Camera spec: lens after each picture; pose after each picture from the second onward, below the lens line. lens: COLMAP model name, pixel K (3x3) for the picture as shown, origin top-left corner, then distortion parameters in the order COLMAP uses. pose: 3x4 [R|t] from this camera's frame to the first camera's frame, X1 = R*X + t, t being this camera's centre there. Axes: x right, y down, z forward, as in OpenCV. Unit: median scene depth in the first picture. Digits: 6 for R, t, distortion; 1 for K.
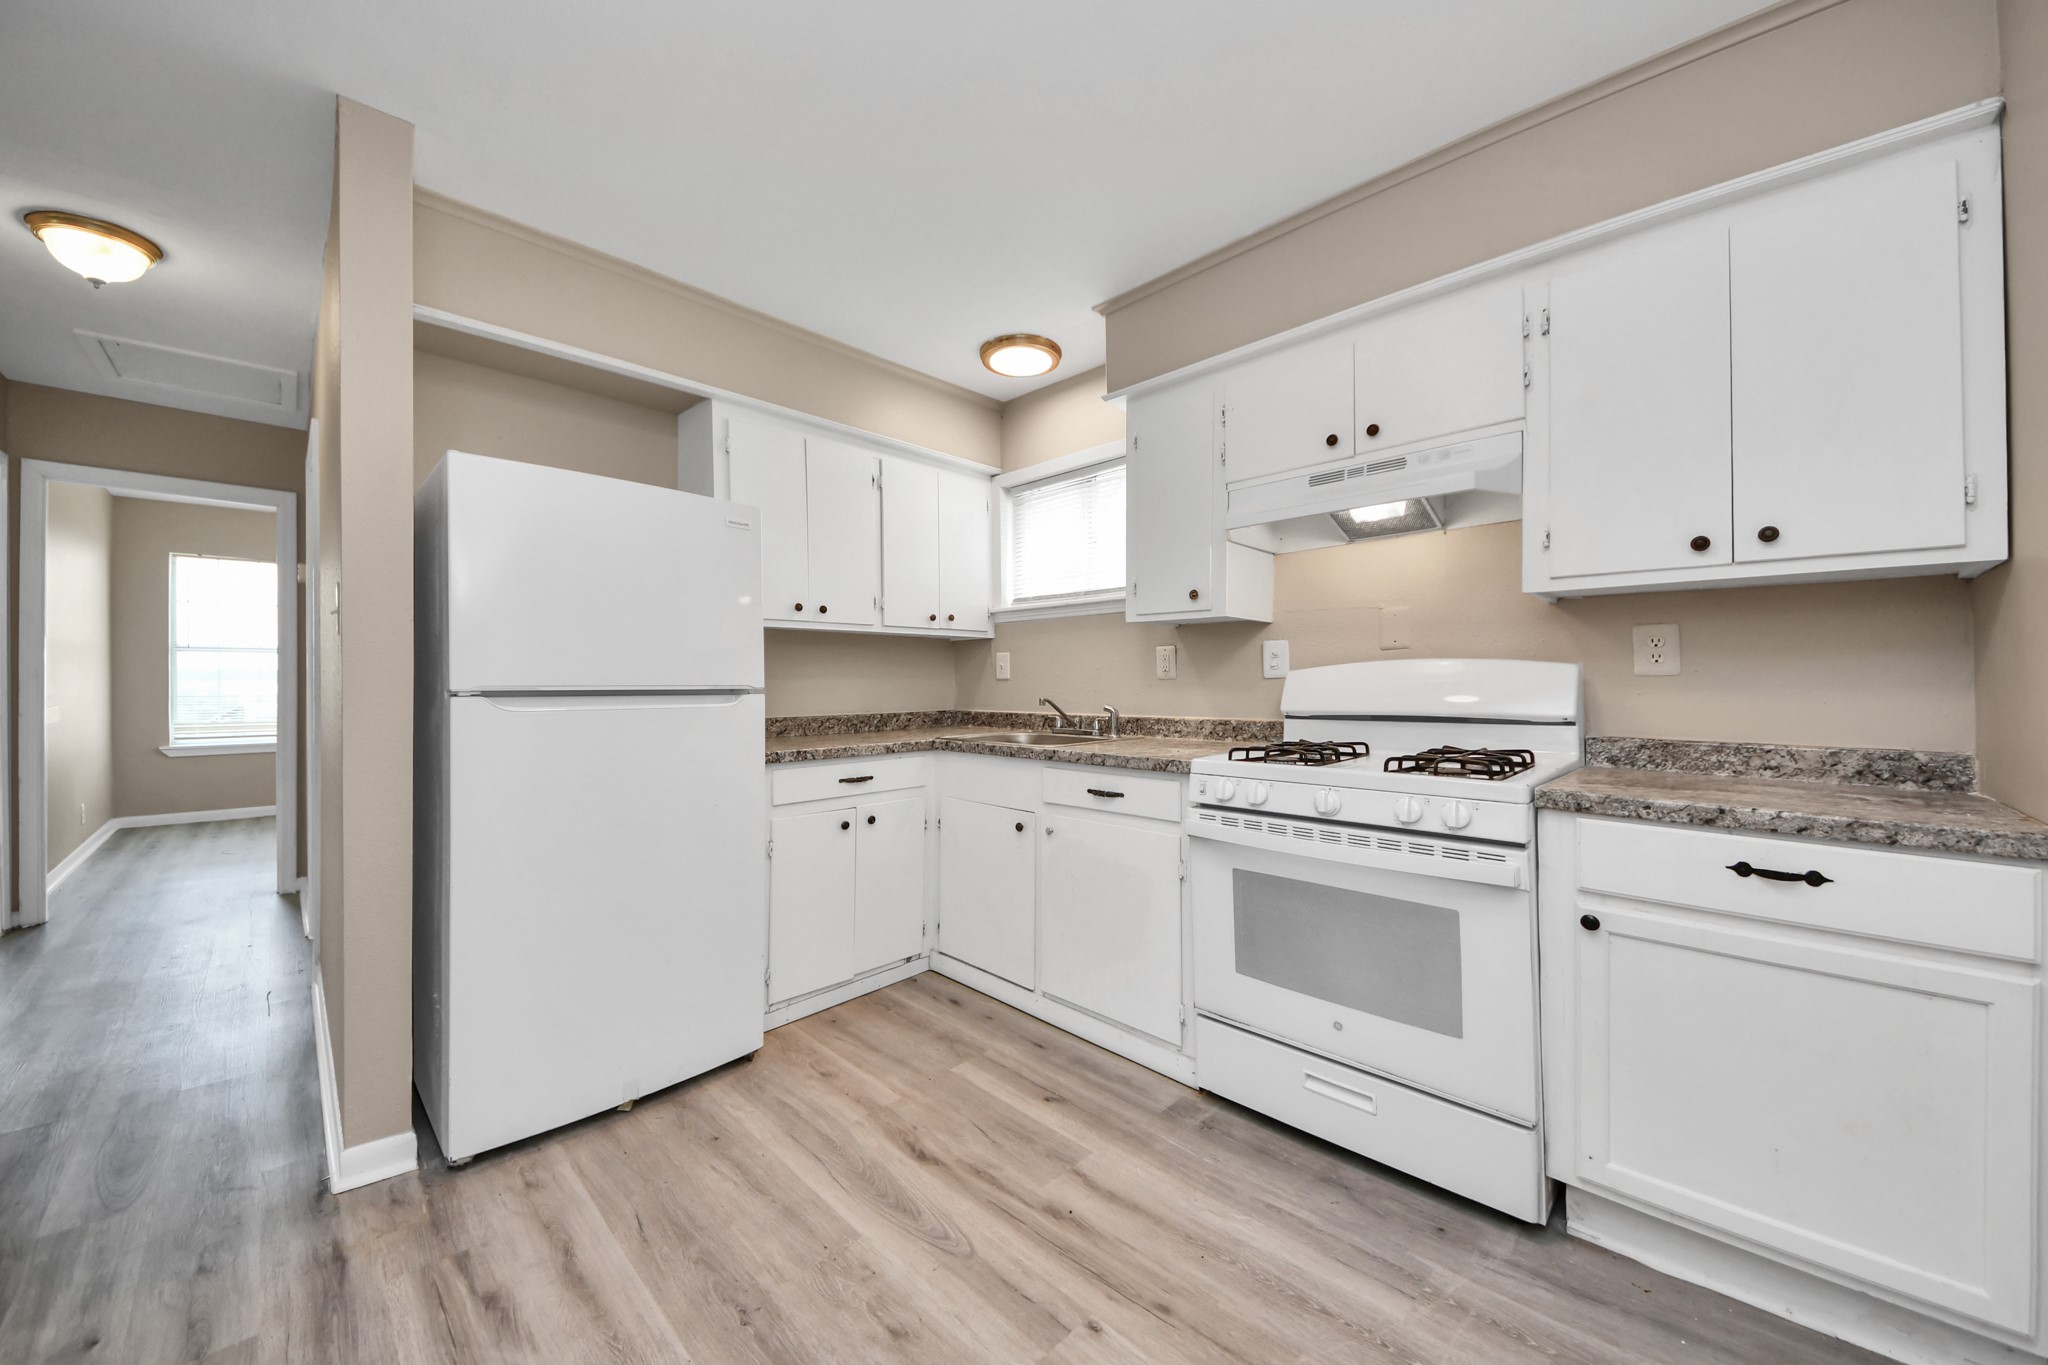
lens RADIAL K [[745.5, 0, 1003.1], [0, 745.5, 667.7], [0, 0, 1]] dist [0.011110, -0.009479]
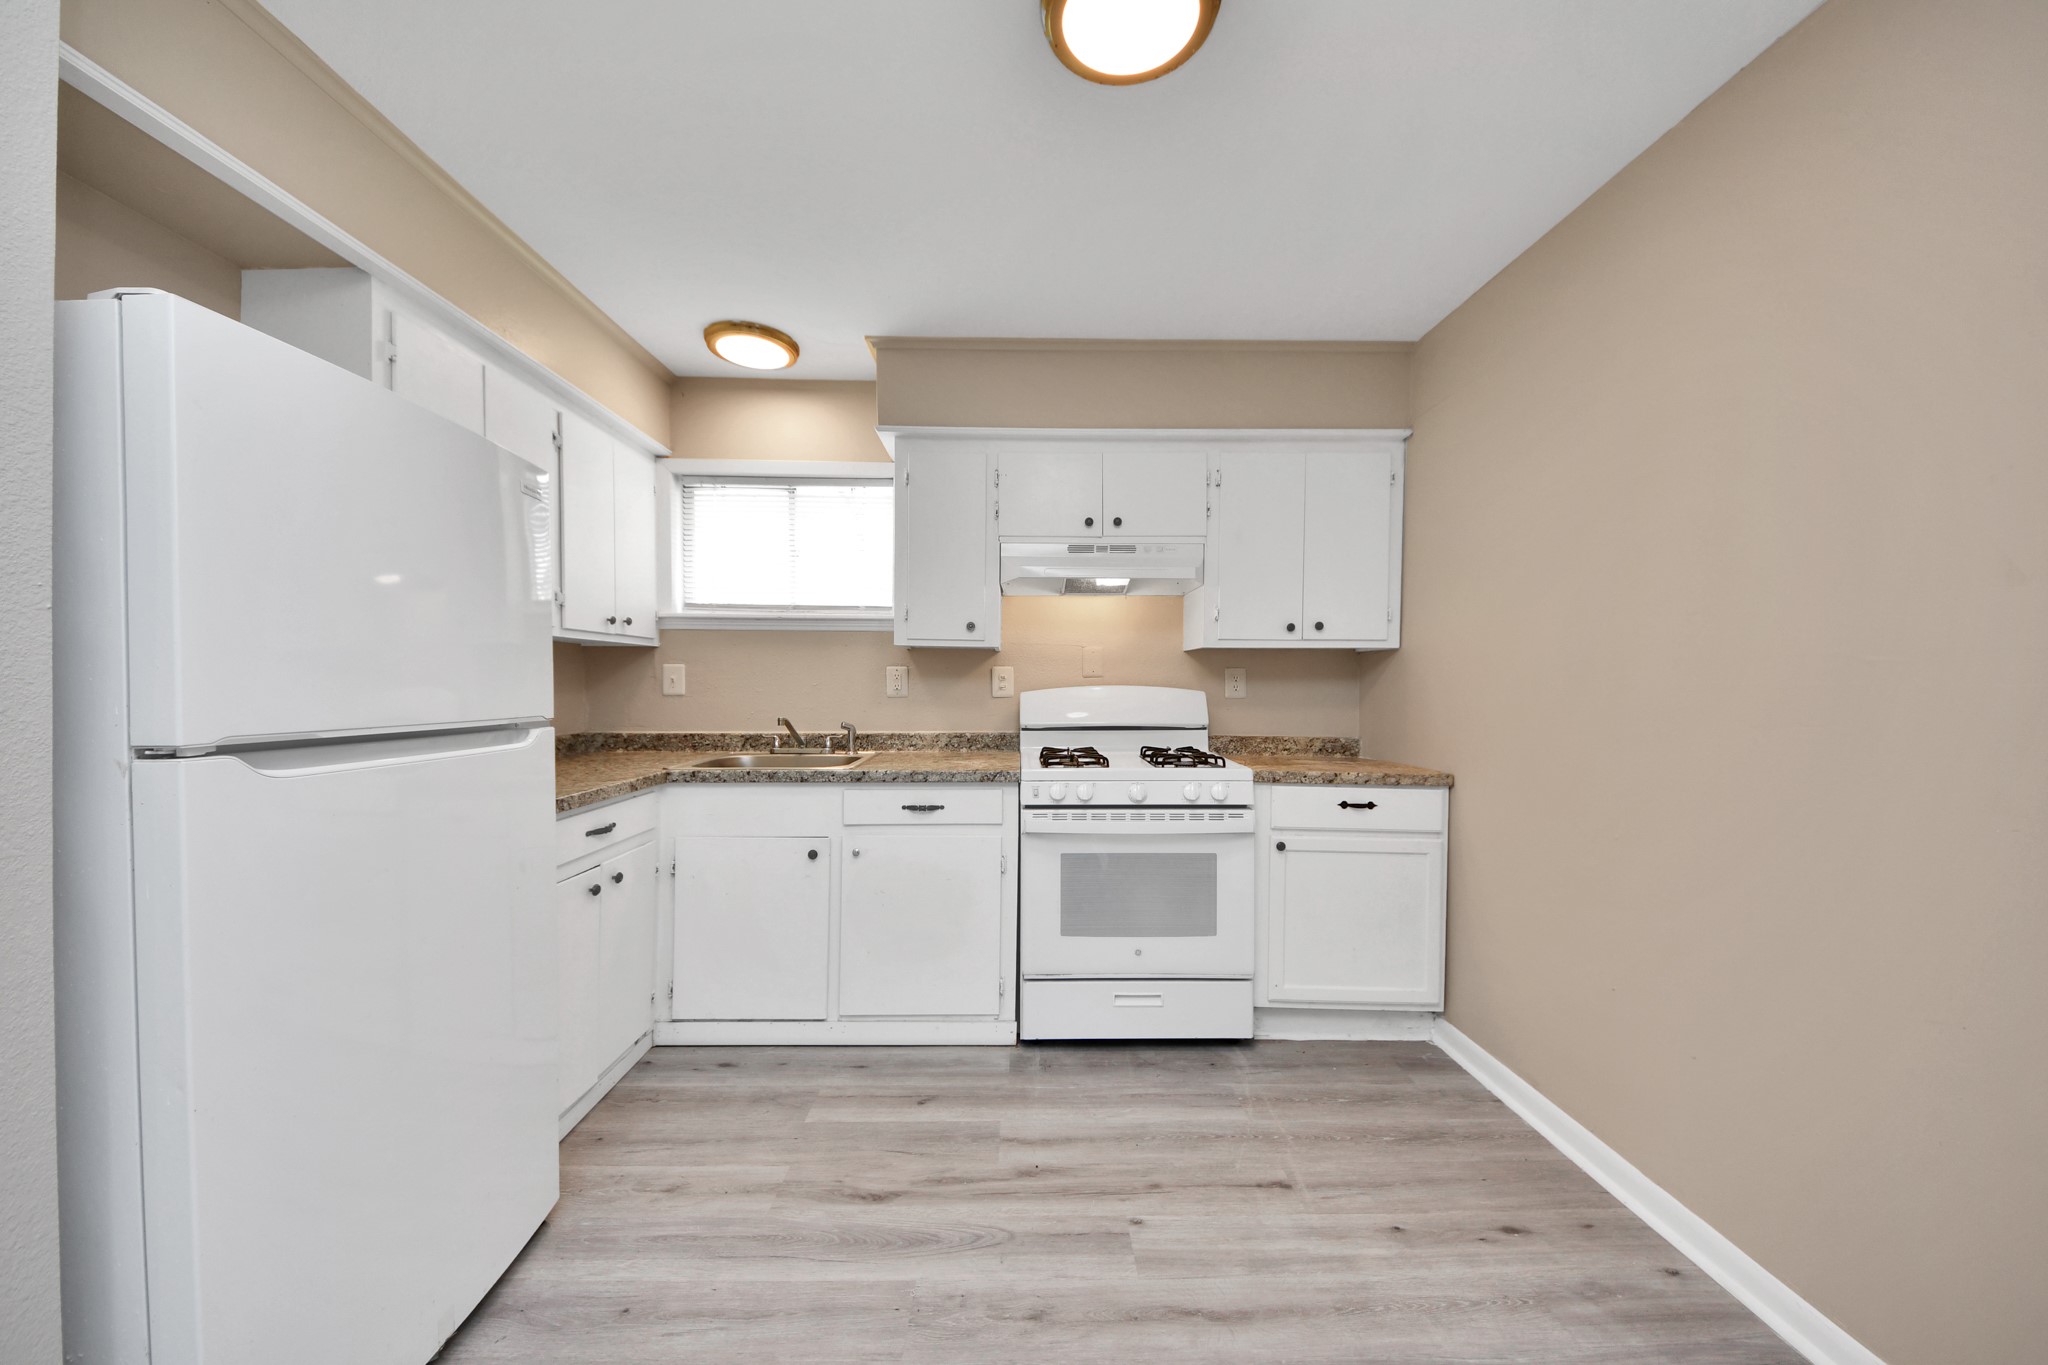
lens RADIAL K [[745.5, 0, 1032.8], [0, 745.5, 662.5], [0, 0, 1]] dist [0.011110, -0.009479]
pose [[0.692822, 0.026593, 0.720618, -0.630147], [-0.021122, 0.999639, -0.016582, -0.030656], [-0.720799, -0.003732, 0.693134, 0.163784]]
